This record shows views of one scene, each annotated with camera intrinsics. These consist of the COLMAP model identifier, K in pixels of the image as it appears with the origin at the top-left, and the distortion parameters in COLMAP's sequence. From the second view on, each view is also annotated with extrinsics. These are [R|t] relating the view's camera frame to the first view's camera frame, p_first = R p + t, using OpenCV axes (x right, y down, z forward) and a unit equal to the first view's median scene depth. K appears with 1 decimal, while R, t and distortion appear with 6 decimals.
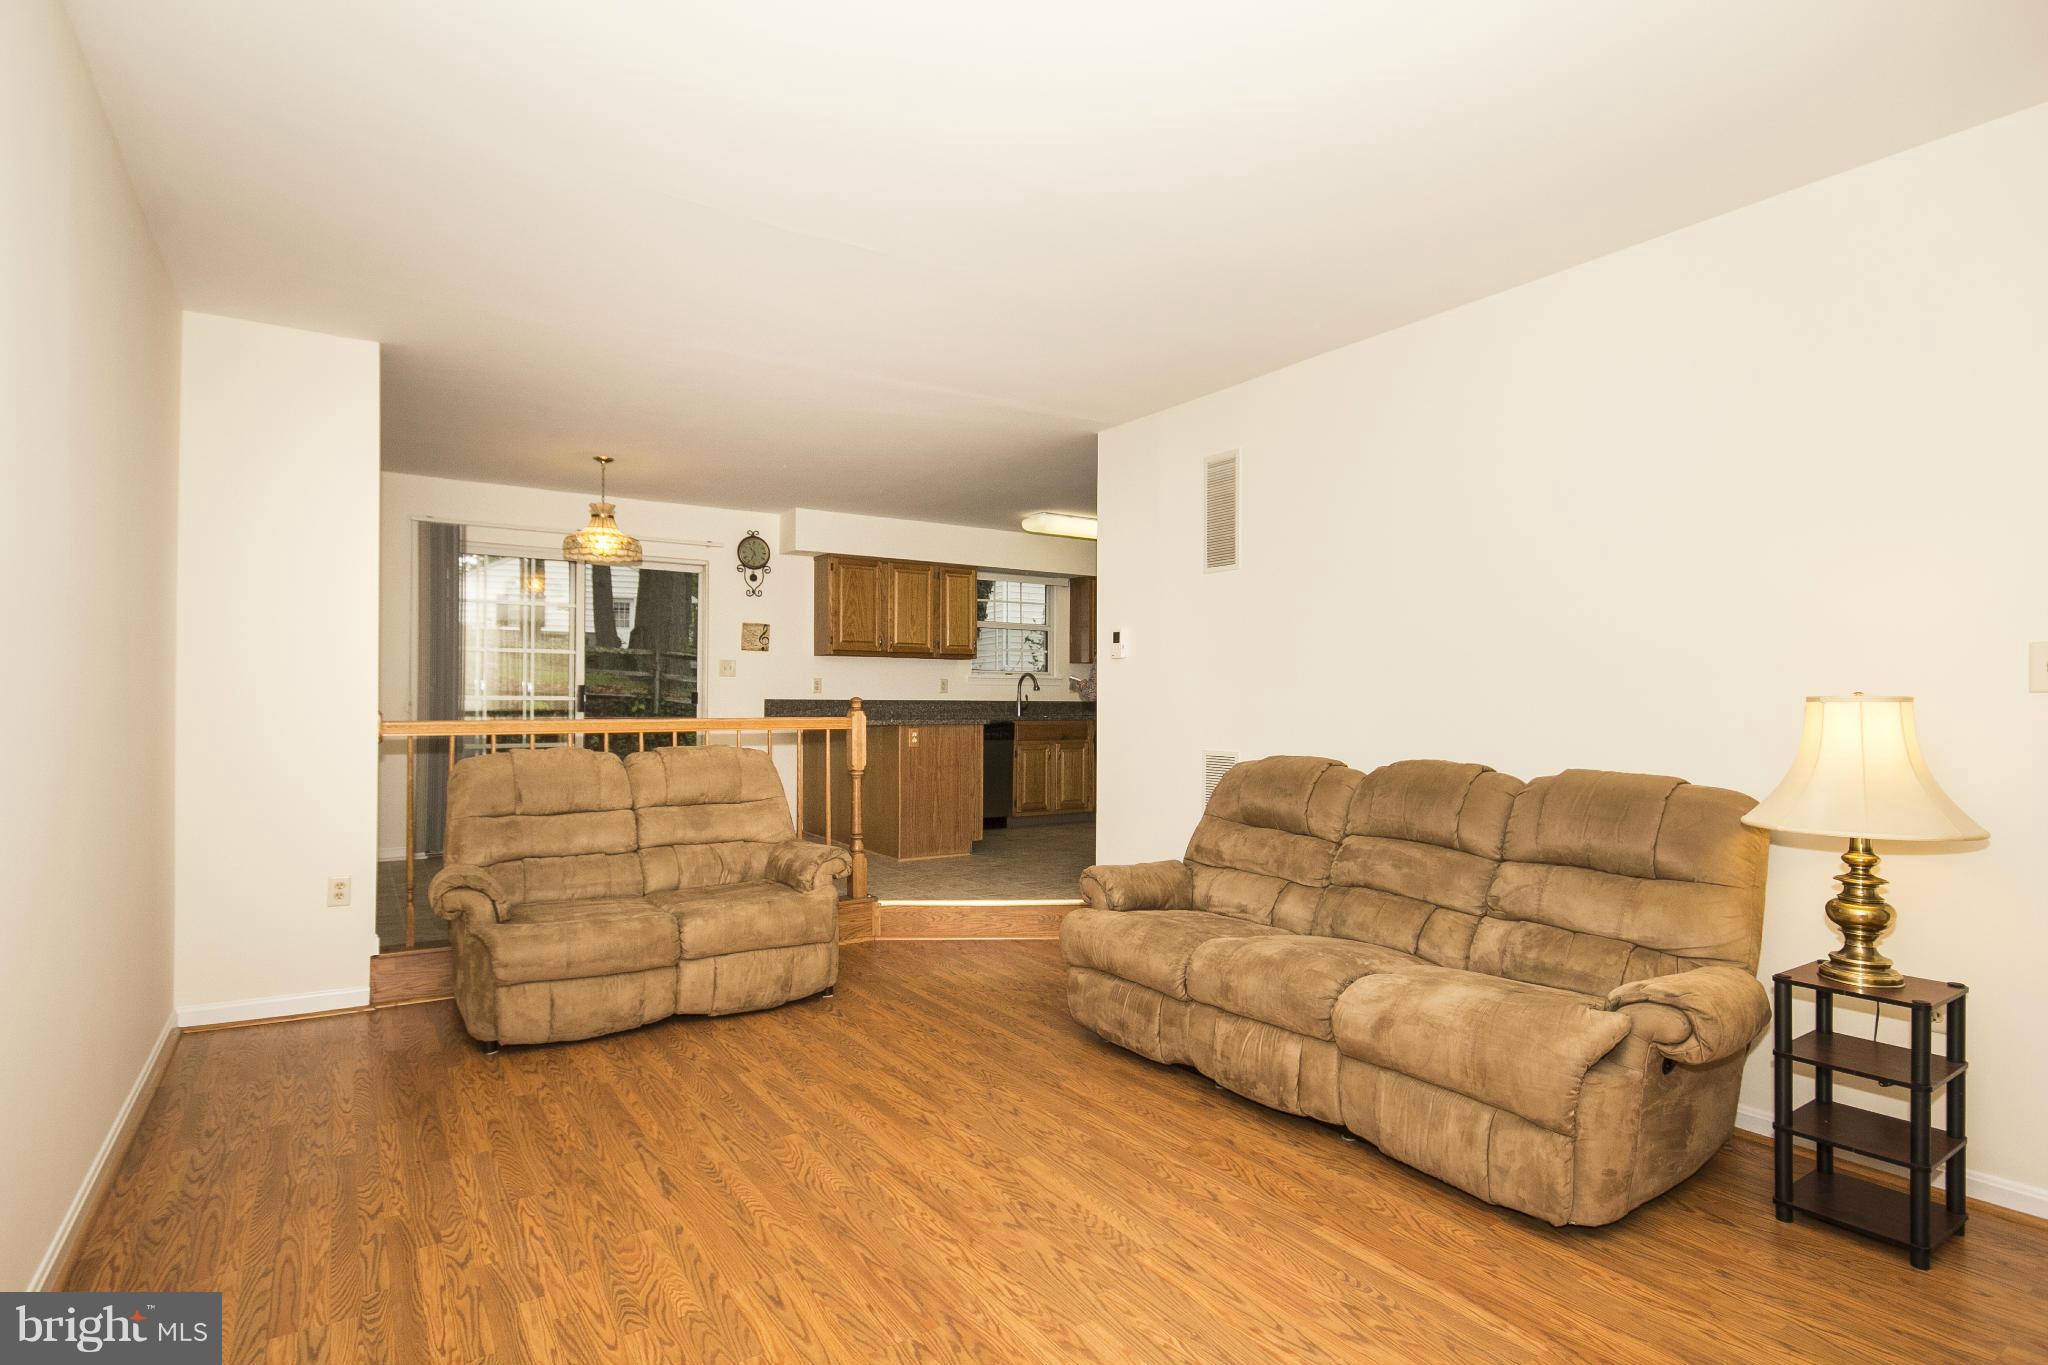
lens RADIAL K [[1032.7, 0, 1018.0], [0, 1032.7, 689.1], [0, 0, 1]] dist [-0.015465, 0.002149]
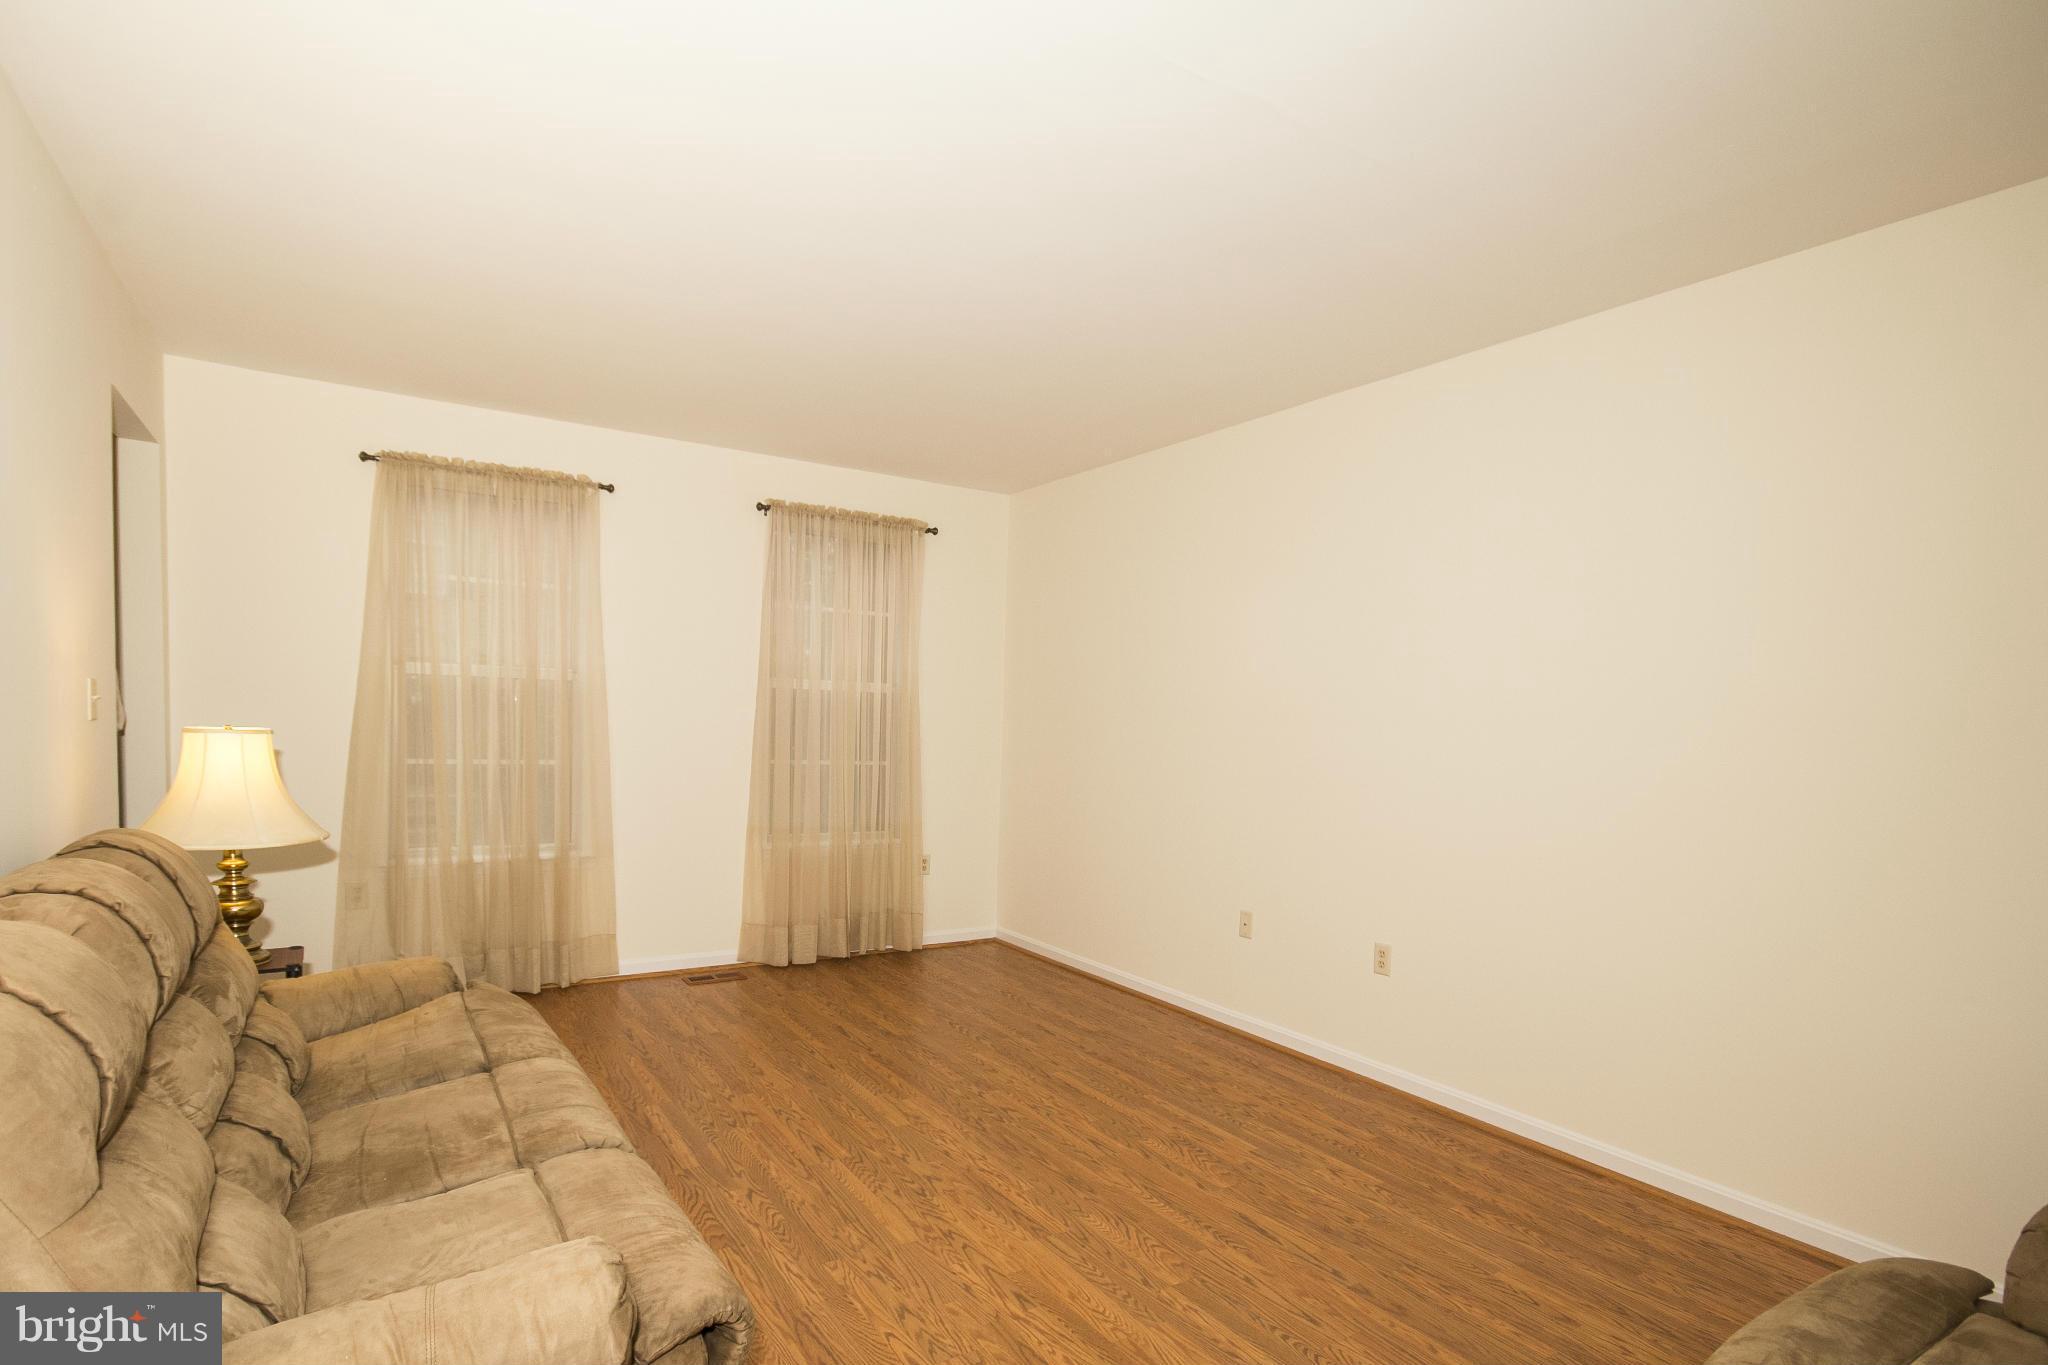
lens RADIAL K [[1032.7, 0, 1030.6], [0, 1032.7, 683.3], [0, 0, 1]] dist [-0.015465, 0.002149]
pose [[-0.999384, -0.034345, 0.007171, -0.105026], [-0.034674, 0.998026, -0.052356, -0.013407], [-0.005359, -0.052572, -0.998603, 2.184705]]
